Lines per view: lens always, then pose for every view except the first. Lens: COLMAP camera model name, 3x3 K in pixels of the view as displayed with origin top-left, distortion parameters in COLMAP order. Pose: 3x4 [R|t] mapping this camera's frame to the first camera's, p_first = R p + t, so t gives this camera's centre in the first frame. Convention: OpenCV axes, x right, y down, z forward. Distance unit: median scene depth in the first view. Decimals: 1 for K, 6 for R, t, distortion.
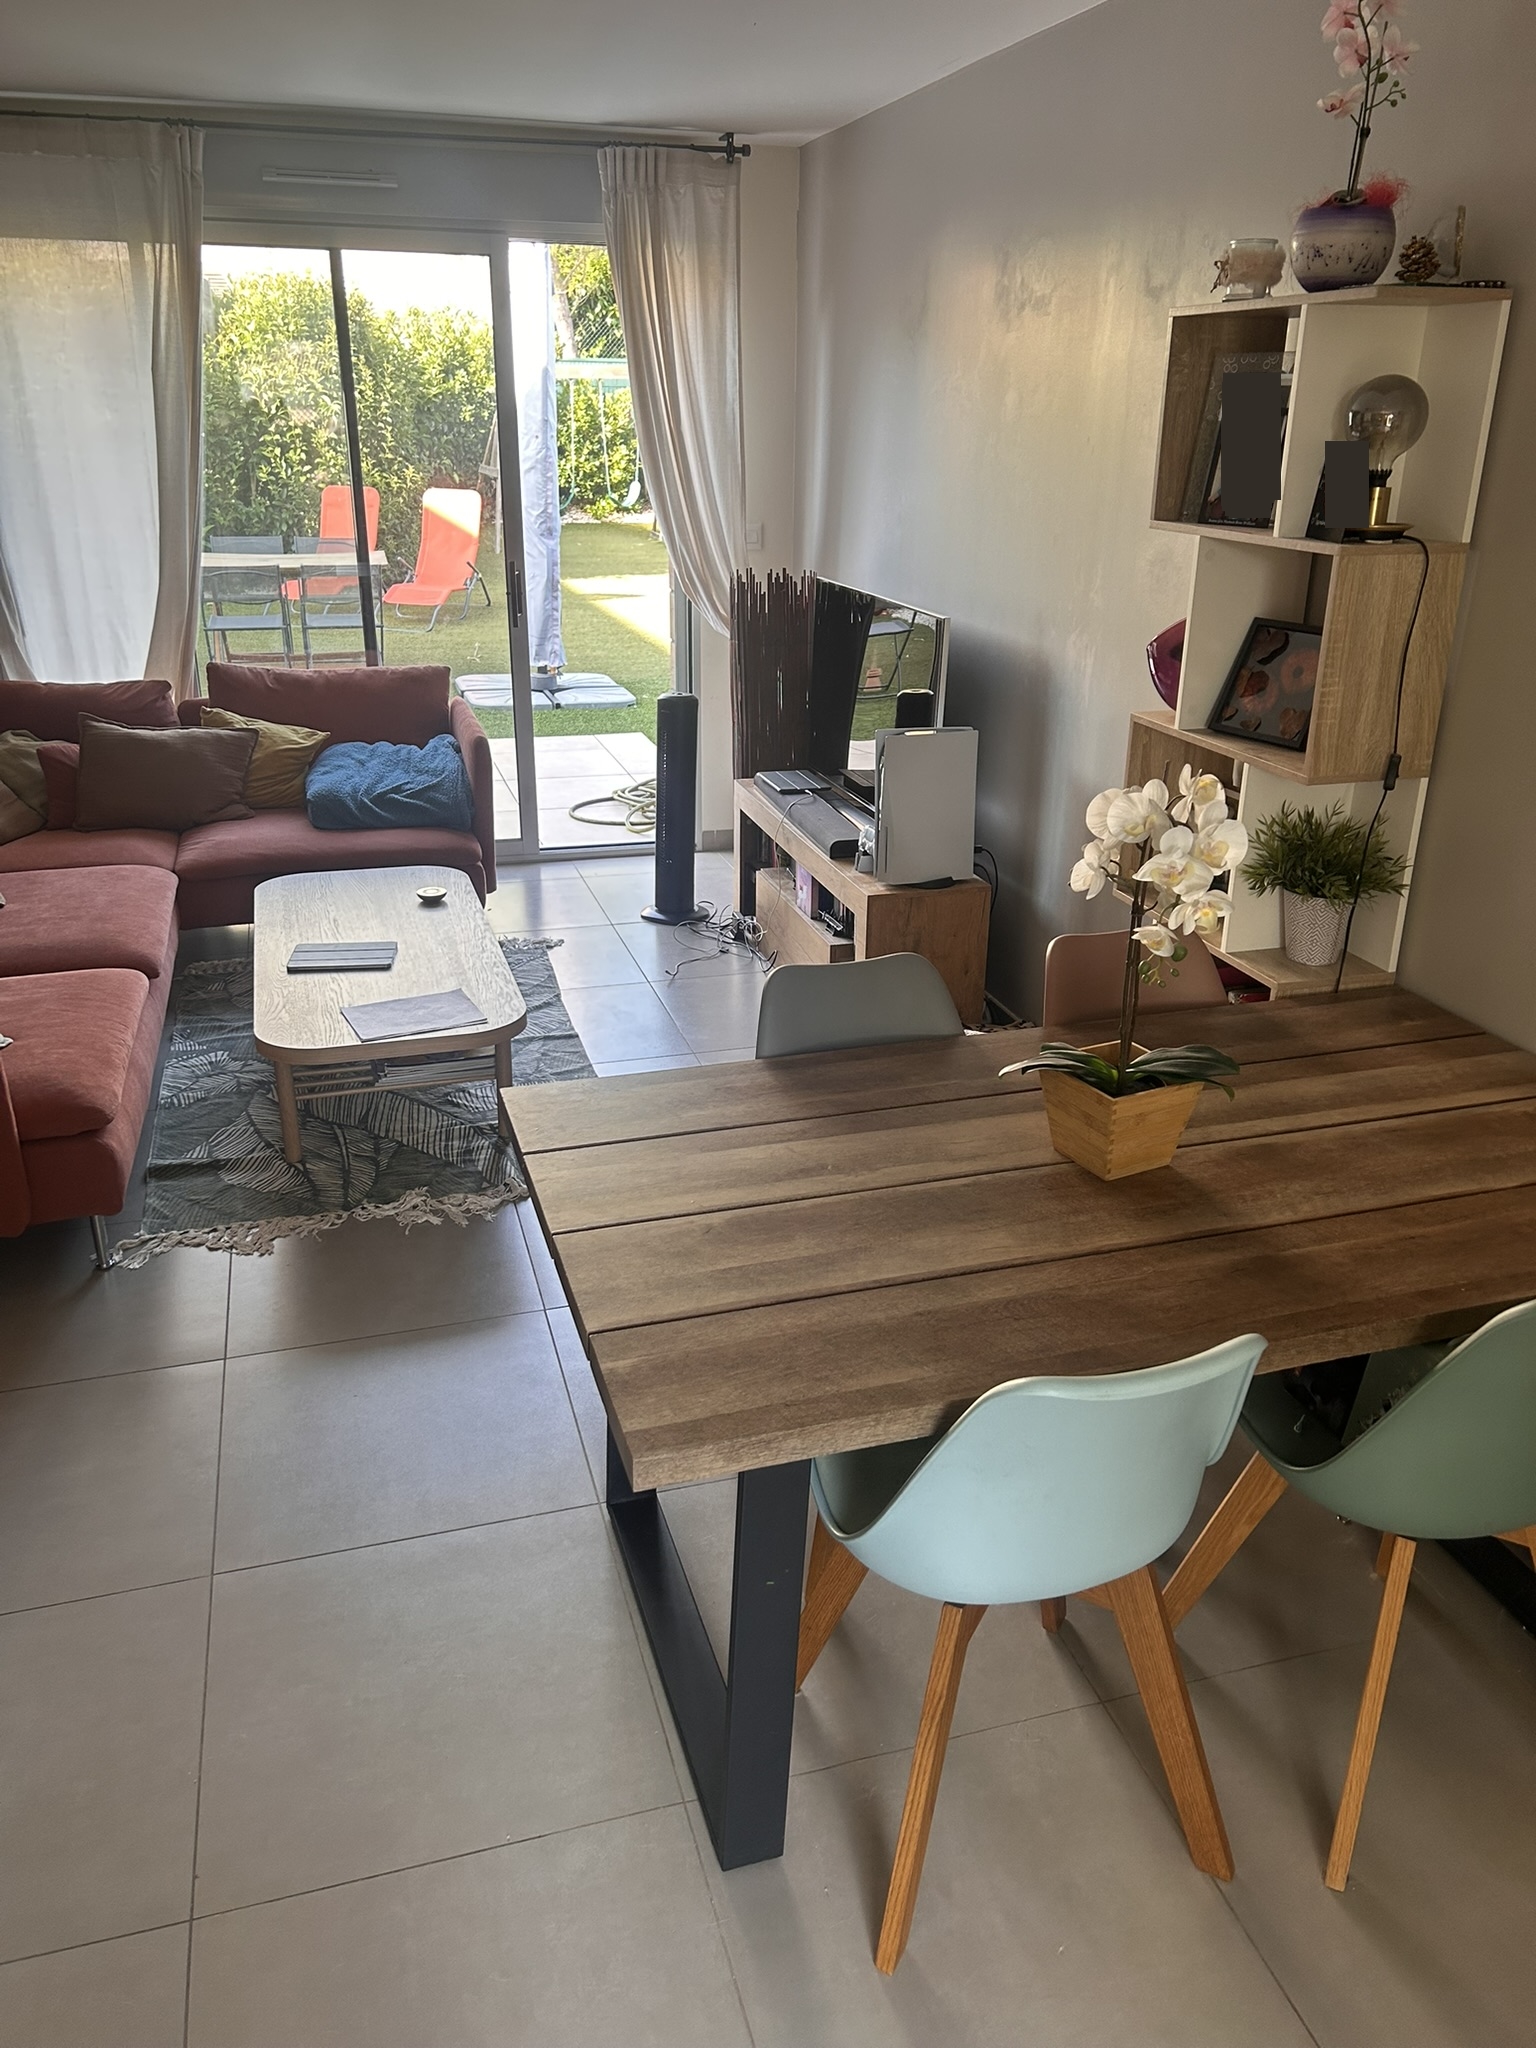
lens RADIAL K [[1509.1, 0, 764.9], [0, 1509.1, 1019.3], [0, 0, 1]] dist [0.040778, -0.034413]
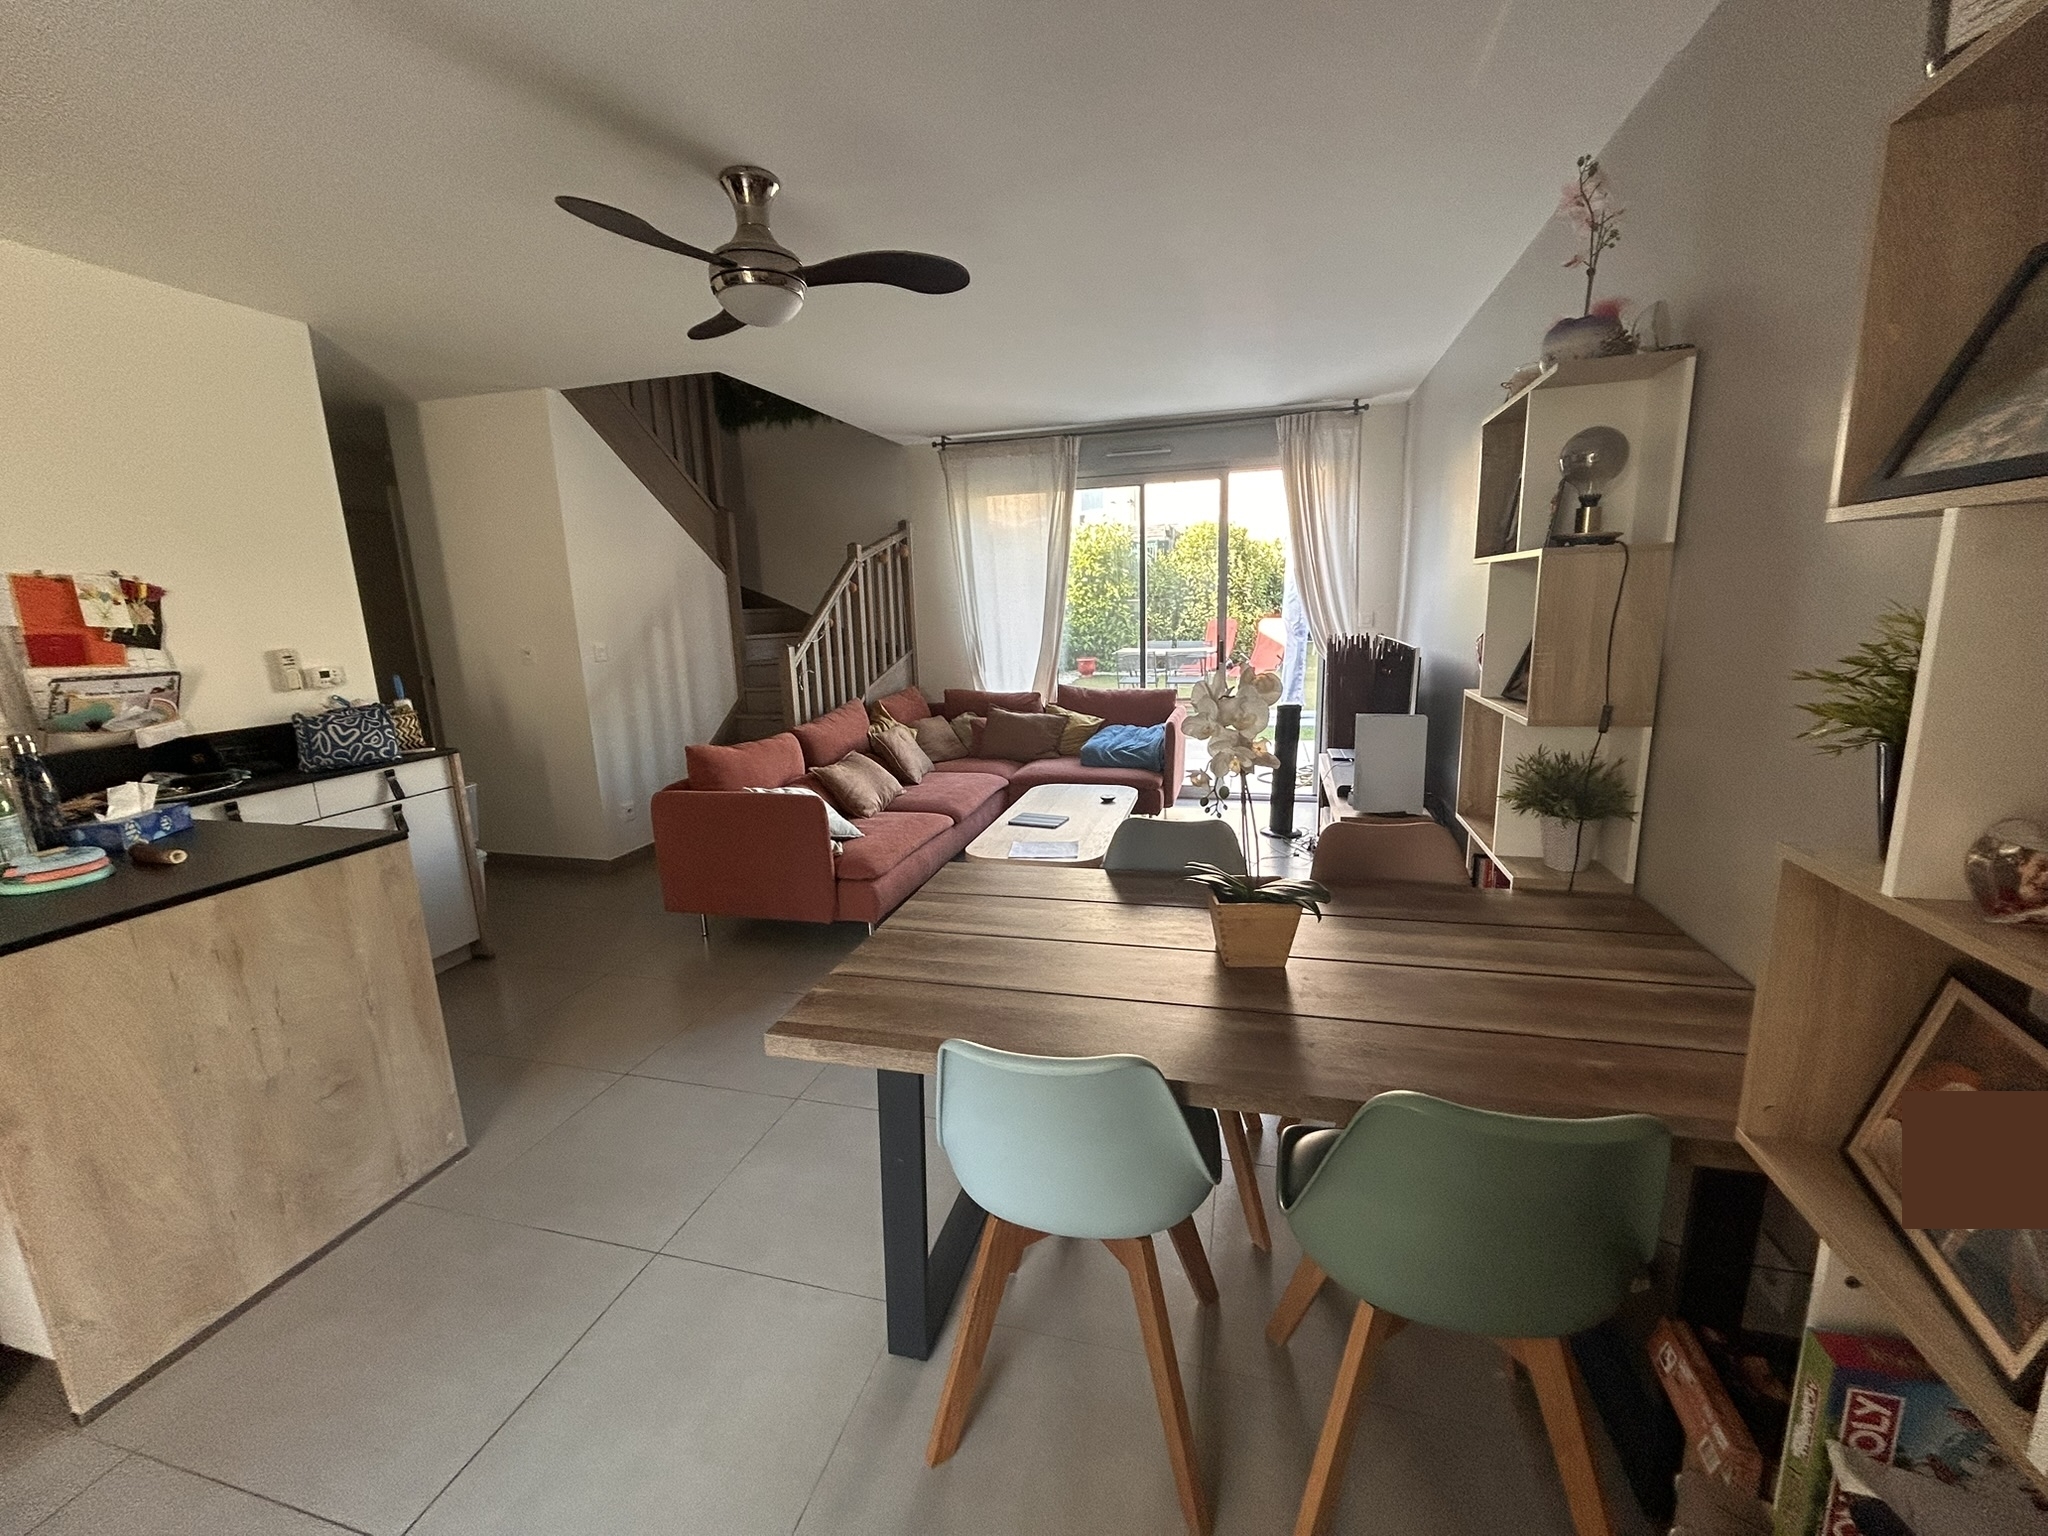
lens RADIAL K [[814.6, 0, 1034.3], [0, 814.6, 769.2], [0, 0, 1]] dist [0.001174, -0.001591]
pose [[0.854840, 0.068145, -0.514397, 0.222781], [-0.155346, 0.979480, -0.128401, 0.025946], [0.495092, 0.189672, 0.847885, 0.117351]]
